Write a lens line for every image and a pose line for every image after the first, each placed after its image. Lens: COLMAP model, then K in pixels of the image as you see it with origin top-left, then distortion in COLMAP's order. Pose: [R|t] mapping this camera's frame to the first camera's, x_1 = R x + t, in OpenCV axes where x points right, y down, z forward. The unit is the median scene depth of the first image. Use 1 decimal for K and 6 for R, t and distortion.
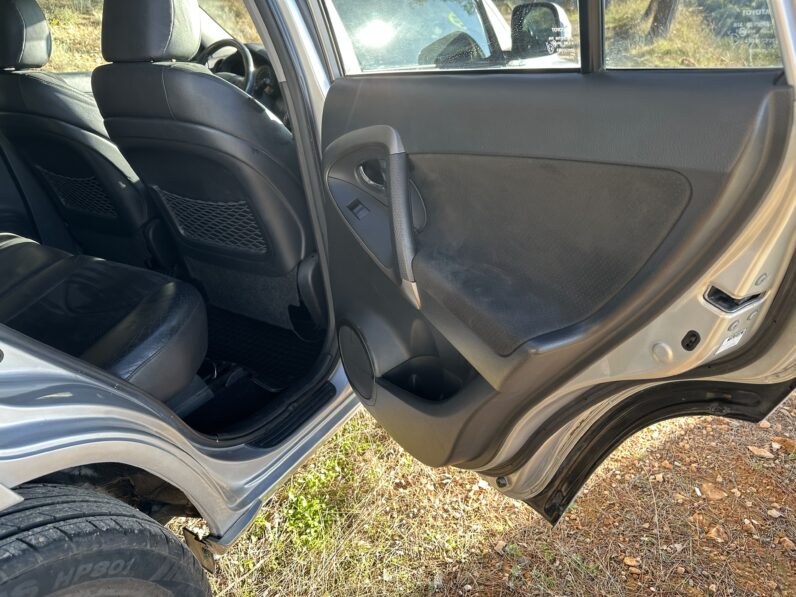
lens RADIAL K [[591.1, 0, 398.0], [0, 591.1, 298.5], [0, 0, 1]] dist [0.002767, 0.000067]
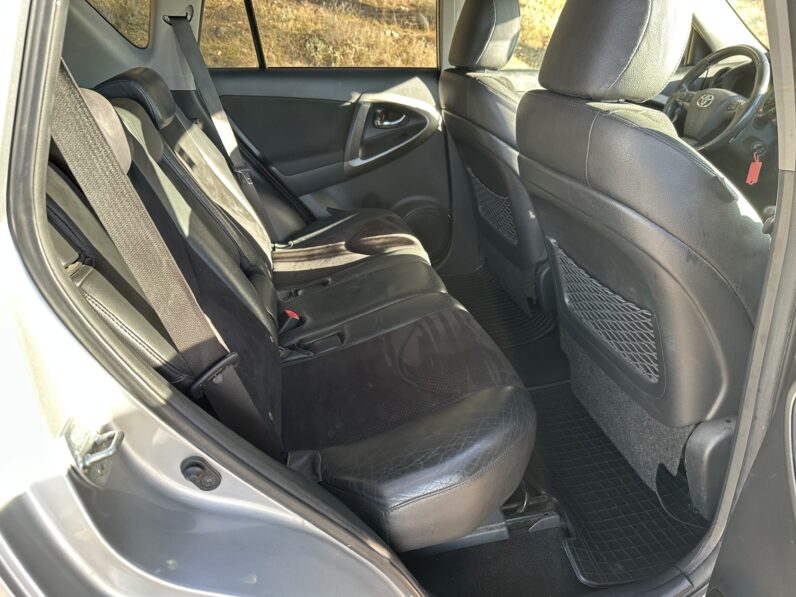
lens RADIAL K [[571.4, 0, 394.5], [0, 571.4, 302.4], [0, 0, 1]] dist [0.060164, -0.089888]
pose [[0.705685, 0.357710, -0.611598, -0.063662], [-0.323988, 0.930580, 0.170446, -0.181489], [0.630112, 0.077869, 0.772590, 0.289330]]
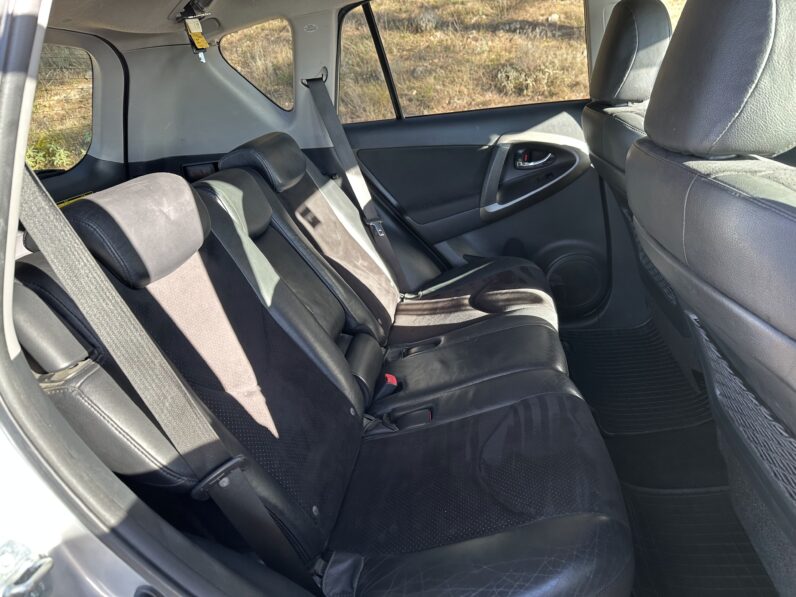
lens RADIAL K [[569.2, 0, 398.0], [0, 569.2, 298.5], [0, 0, 1]] dist [0.076002, -0.074749]
pose [[0.445593, 0.344114, -0.826458, -0.055566], [-0.283975, 0.929828, 0.234047, -0.268806], [0.849003, 0.130404, 0.512044, 0.436783]]
